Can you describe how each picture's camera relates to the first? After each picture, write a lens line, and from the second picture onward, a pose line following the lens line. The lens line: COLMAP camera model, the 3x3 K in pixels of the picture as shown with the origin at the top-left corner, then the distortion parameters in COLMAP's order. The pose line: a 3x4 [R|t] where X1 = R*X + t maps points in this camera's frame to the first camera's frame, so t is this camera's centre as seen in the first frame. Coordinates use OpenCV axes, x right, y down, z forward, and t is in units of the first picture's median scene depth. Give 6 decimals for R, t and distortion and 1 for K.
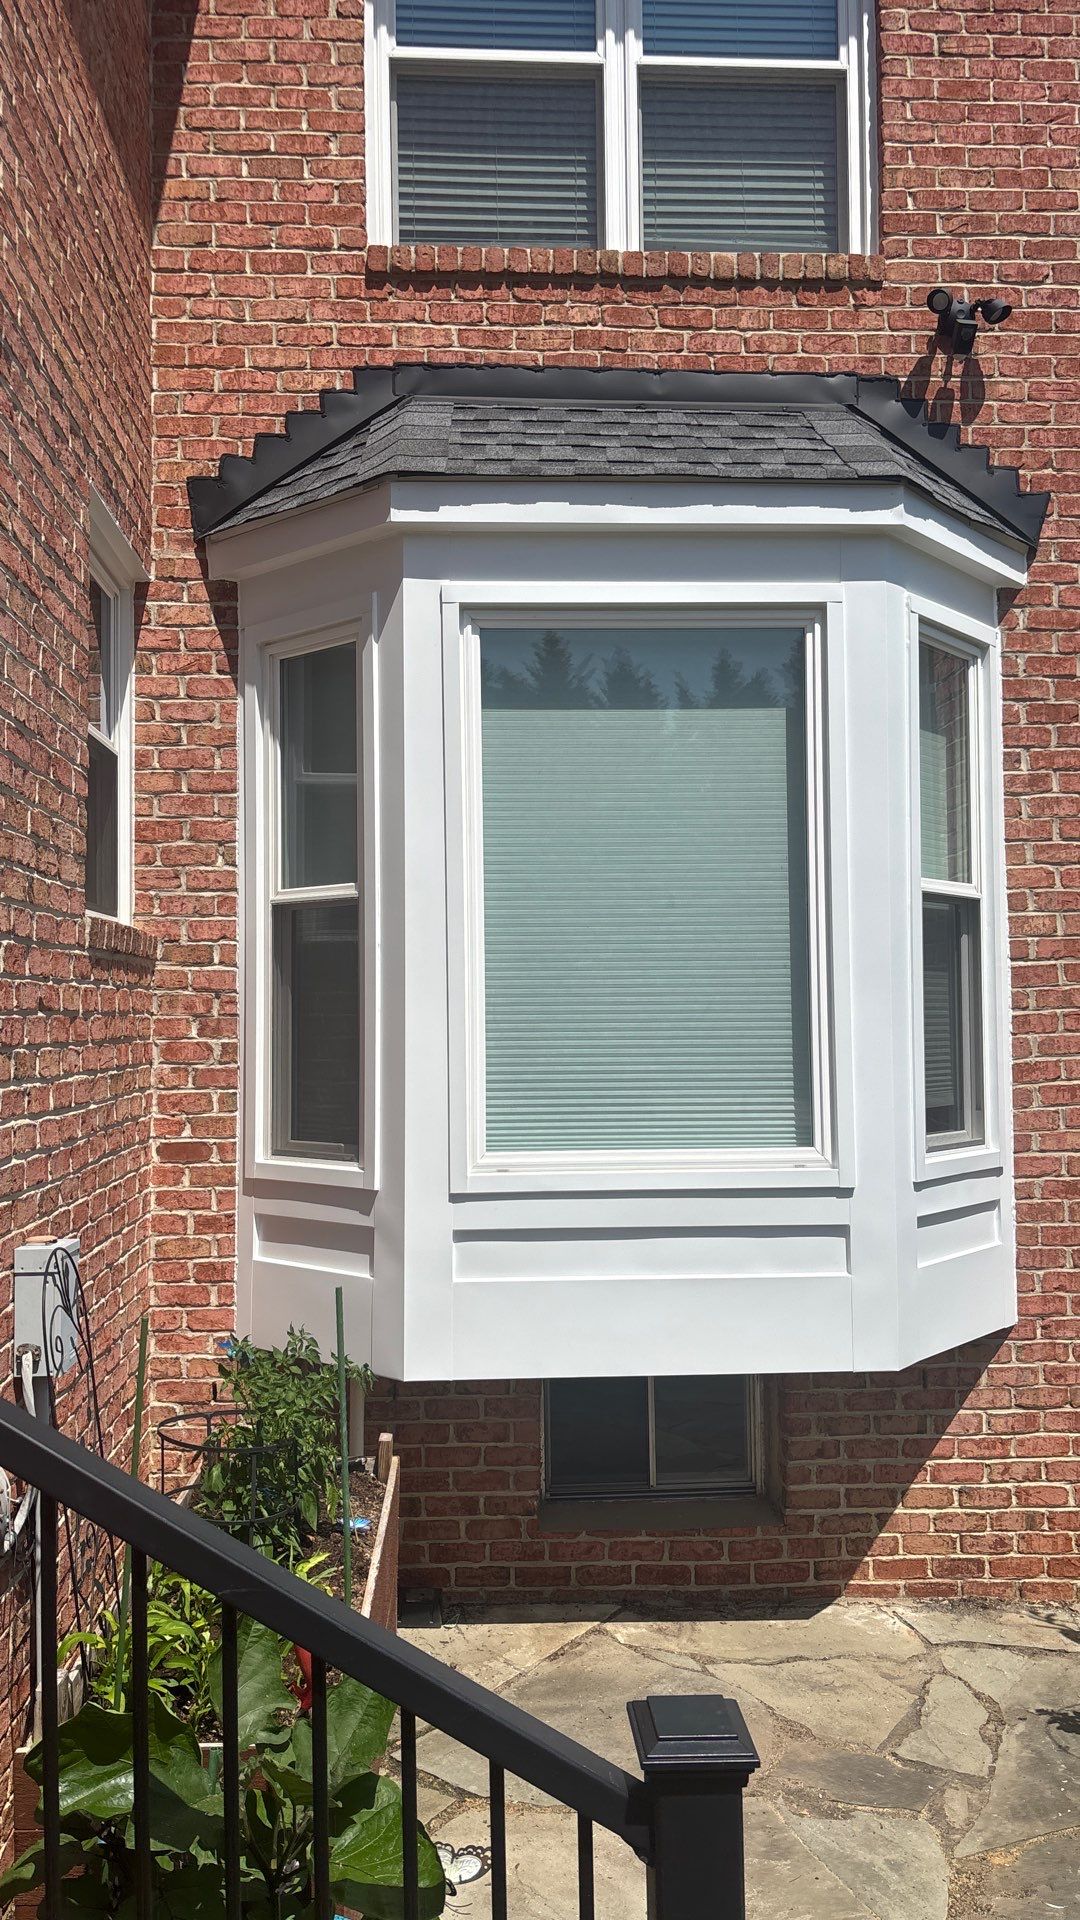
lens RADIAL K [[1481.6, 0, 541.7], [0, 1481.6, 955.6], [0, 0, 1]] dist [0.037161, -0.007331]
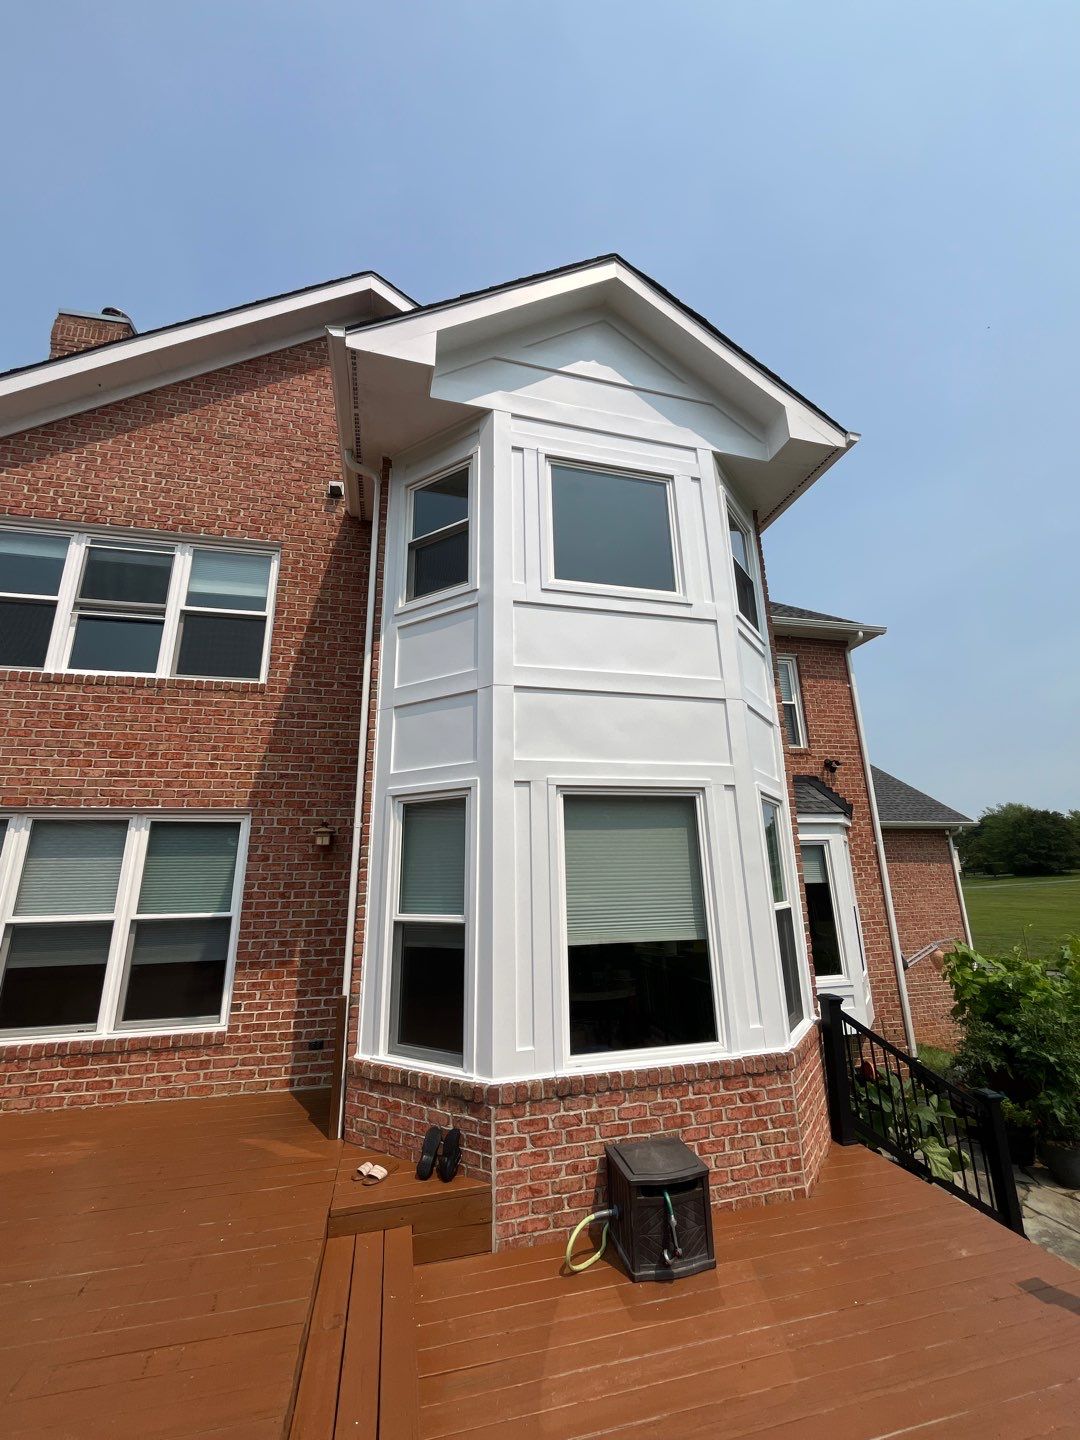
lens RADIAL K [[588.2, 0, 541.7], [0, 588.2, 718.2], [0, 0, 1]] dist [-0.002650, 0.000680]
pose [[0.986892, 0.035532, 0.157423, -0.816788], [0.002241, 0.972350, -0.233519, -0.161662], [-0.161367, 0.230811, 0.959524, -0.523559]]
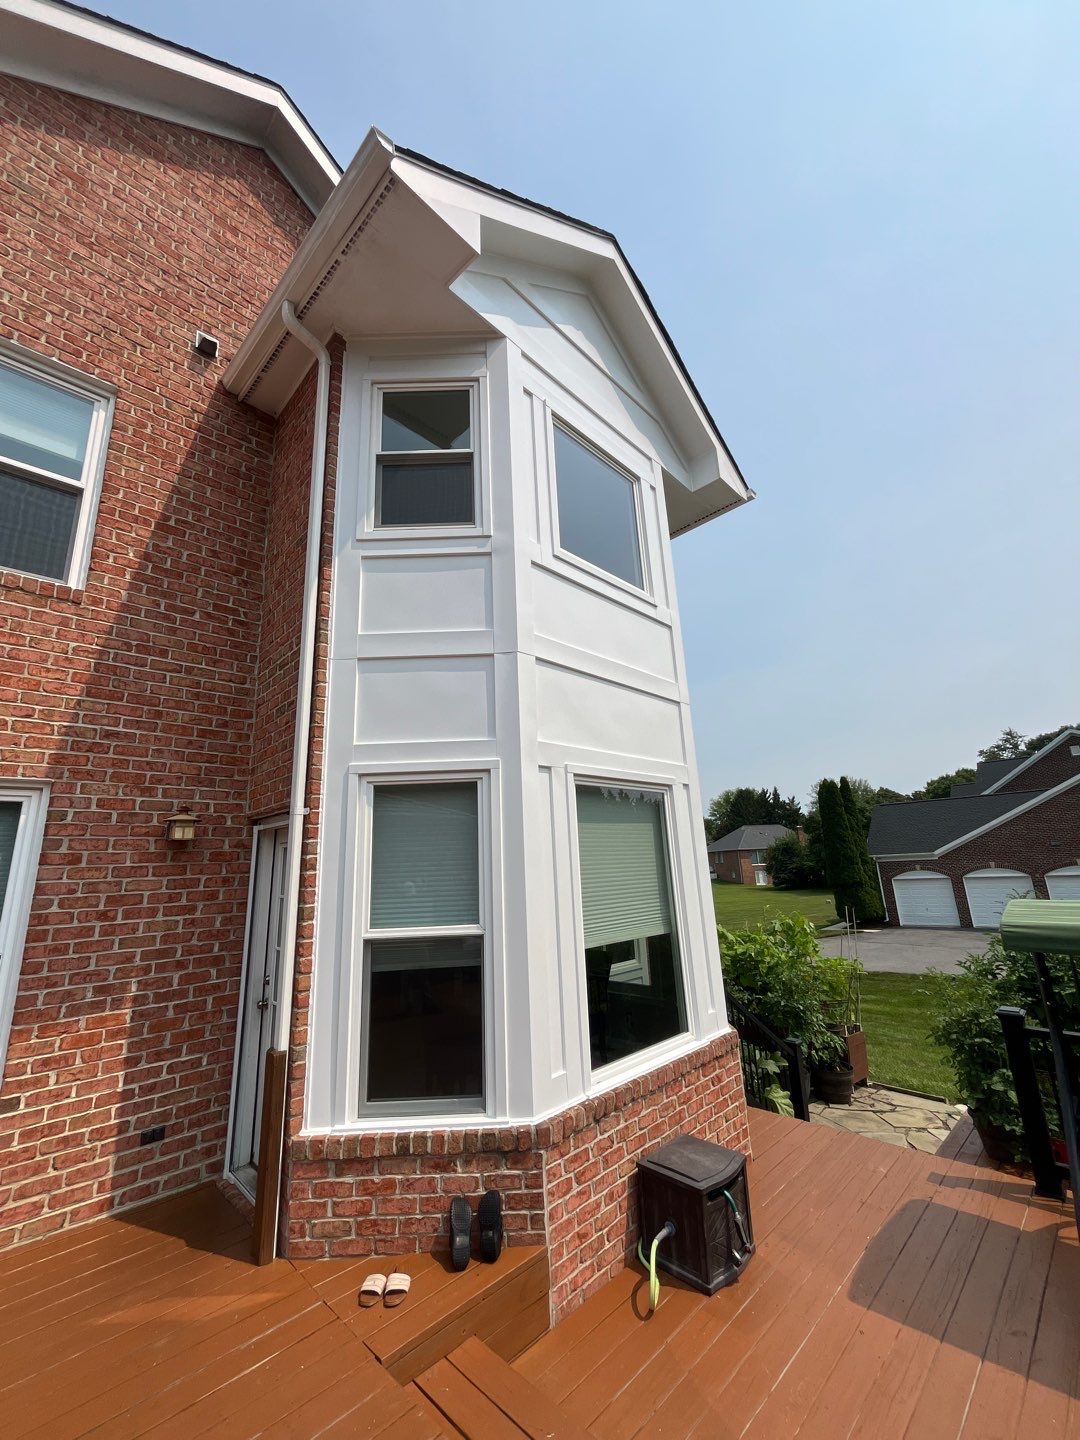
lens RADIAL K [[588.2, 0, 543.4], [0, 588.2, 718.1], [0, 0, 1]] dist [-0.002650, 0.000680]
pose [[0.758927, 0.140756, 0.635781, -1.158338], [0.014522, 0.972457, -0.232628, -0.158251], [-0.651014, 0.185780, 0.735980, -0.263021]]
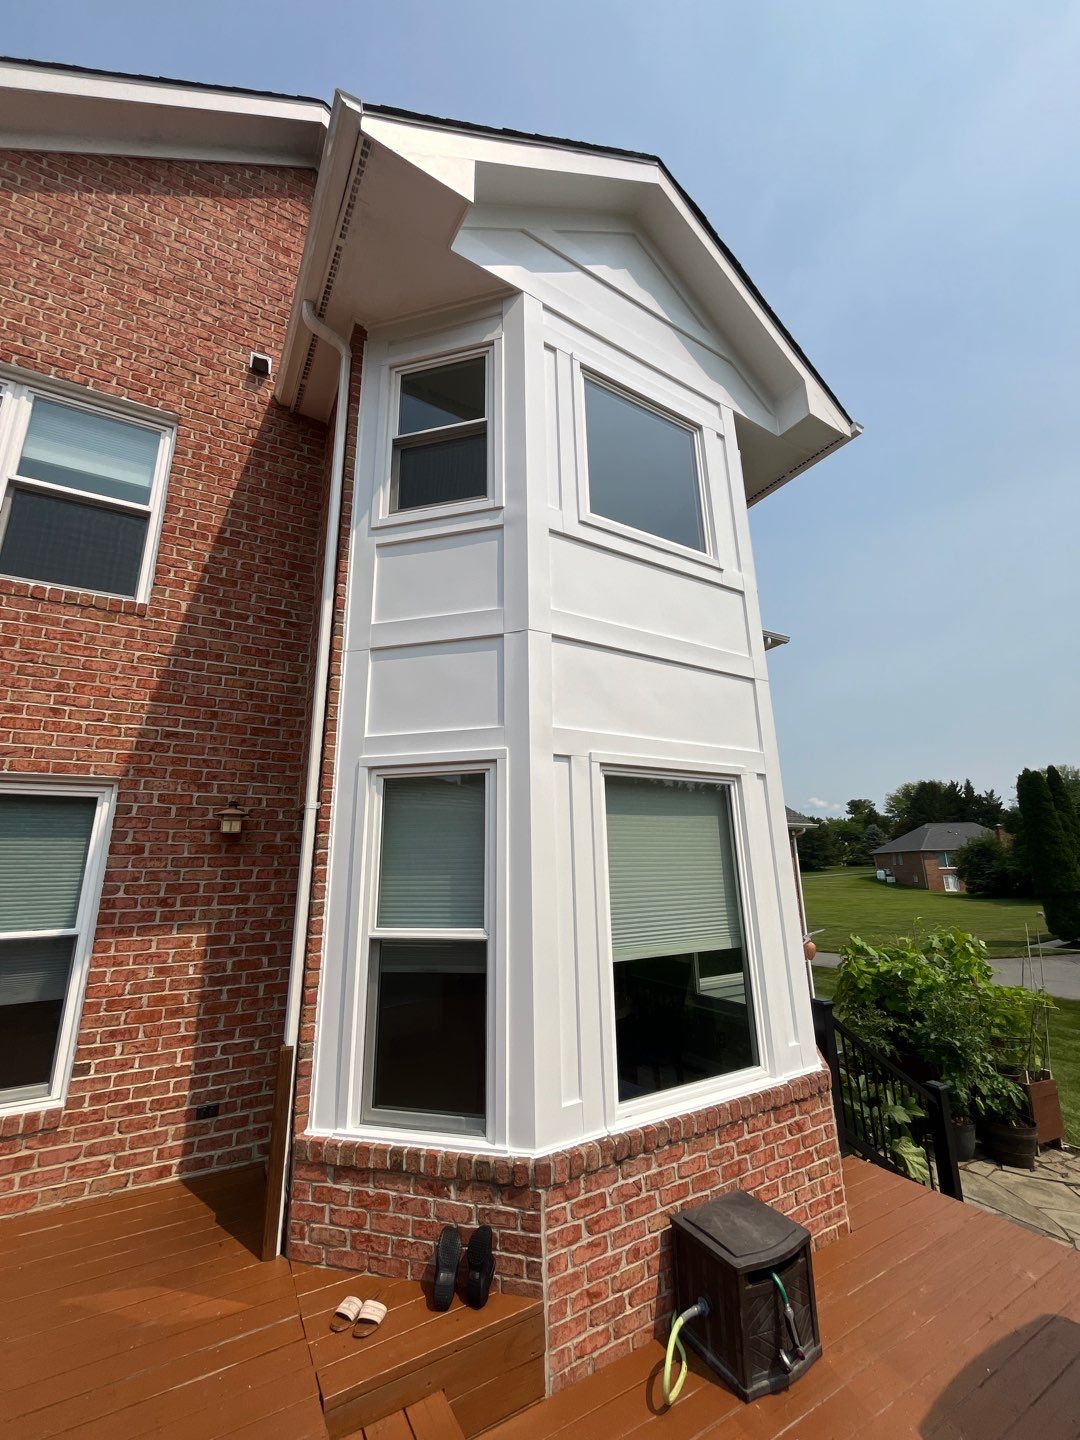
lens RADIAL K [[588.2, 0, 542.9], [0, 588.2, 717.9], [0, 0, 1]] dist [-0.002650, 0.000680]
pose [[0.898263, 0.104565, 0.426838, -0.998630], [-0.005356, 0.973813, -0.227289, -0.161276], [-0.439427, 0.201879, 0.875299, -0.285522]]
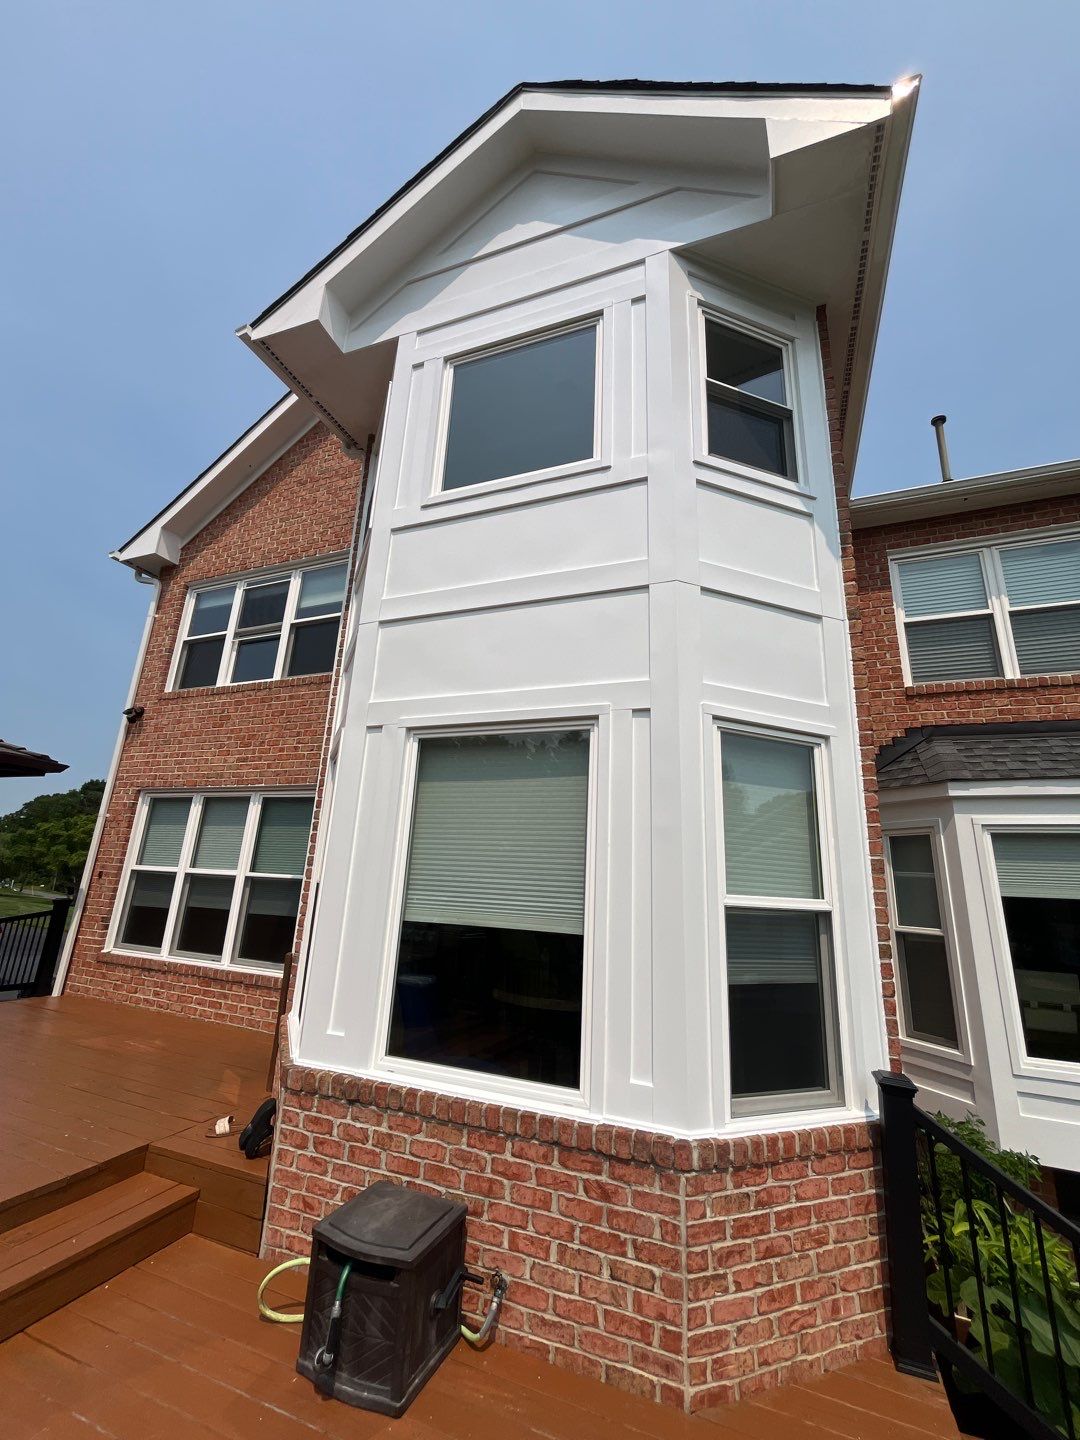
lens RADIAL K [[588.2, 0, 541.0], [0, 588.2, 718.2], [0, 0, 1]] dist [-0.002650, 0.000680]
pose [[0.896346, -0.068699, -0.438000, -0.249163], [-0.043248, 0.969662, -0.240593, -0.116974], [0.441241, 0.234597, 0.866182, -0.255706]]
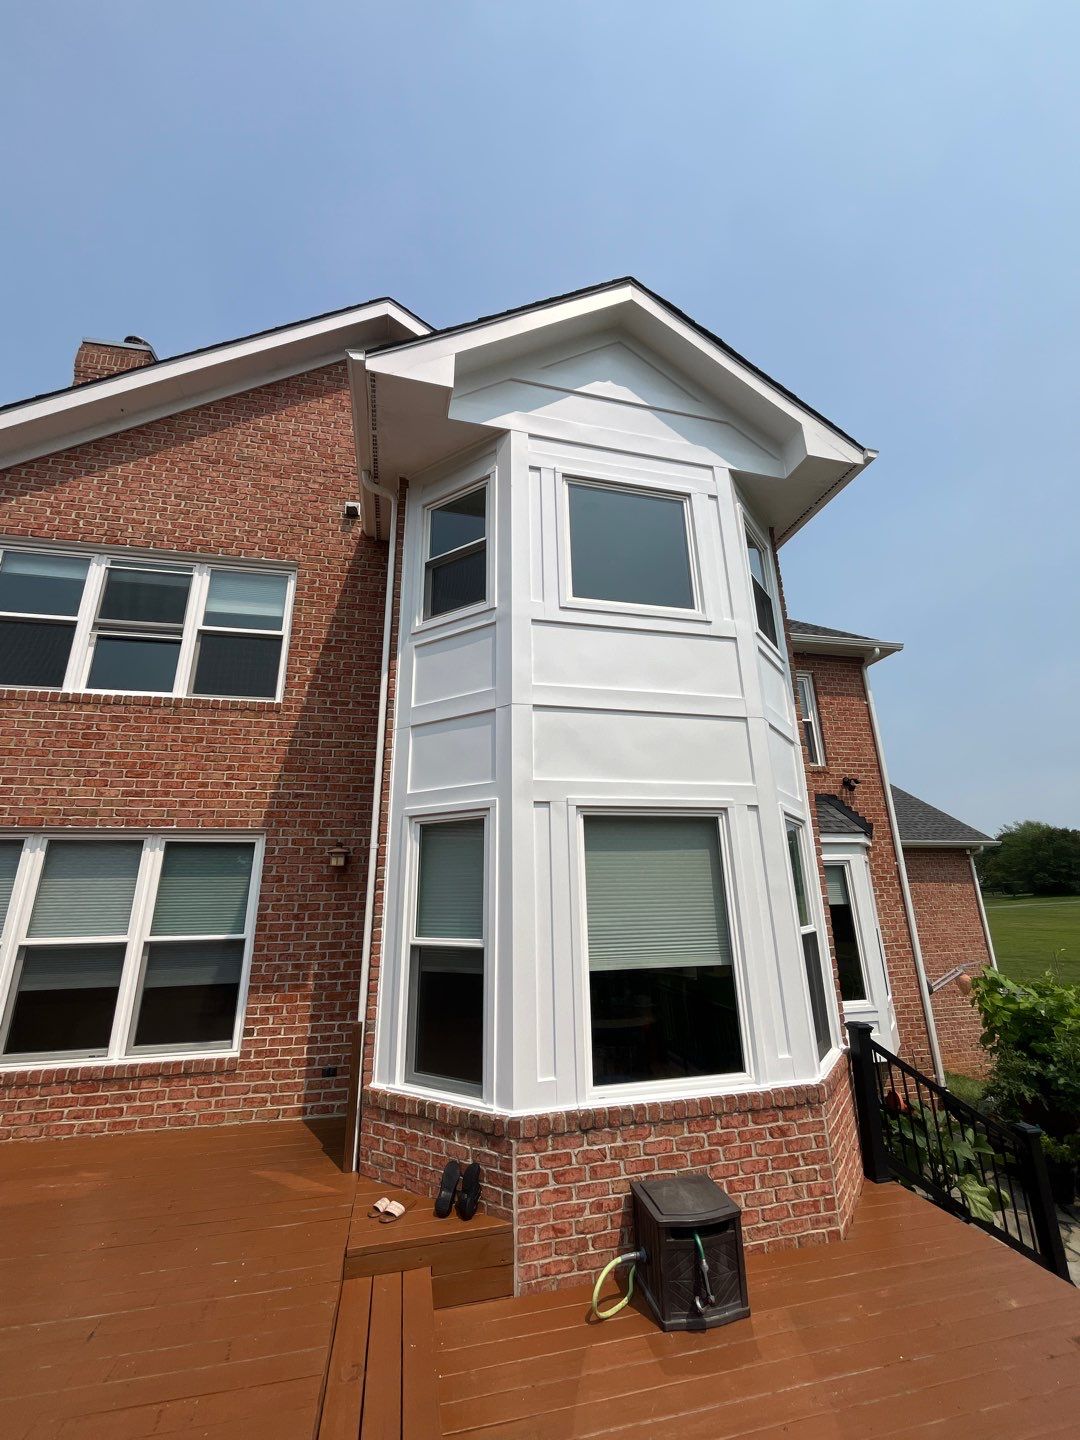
lens RADIAL K [[588.2, 0, 541.4], [0, 588.2, 718.4], [0, 0, 1]] dist [-0.002650, 0.000680]
pose [[0.989196, 0.037691, 0.141669, -0.829700], [0.000697, 0.965163, -0.261650, -0.166761], [-0.146596, 0.258922, 0.954709, -0.511870]]
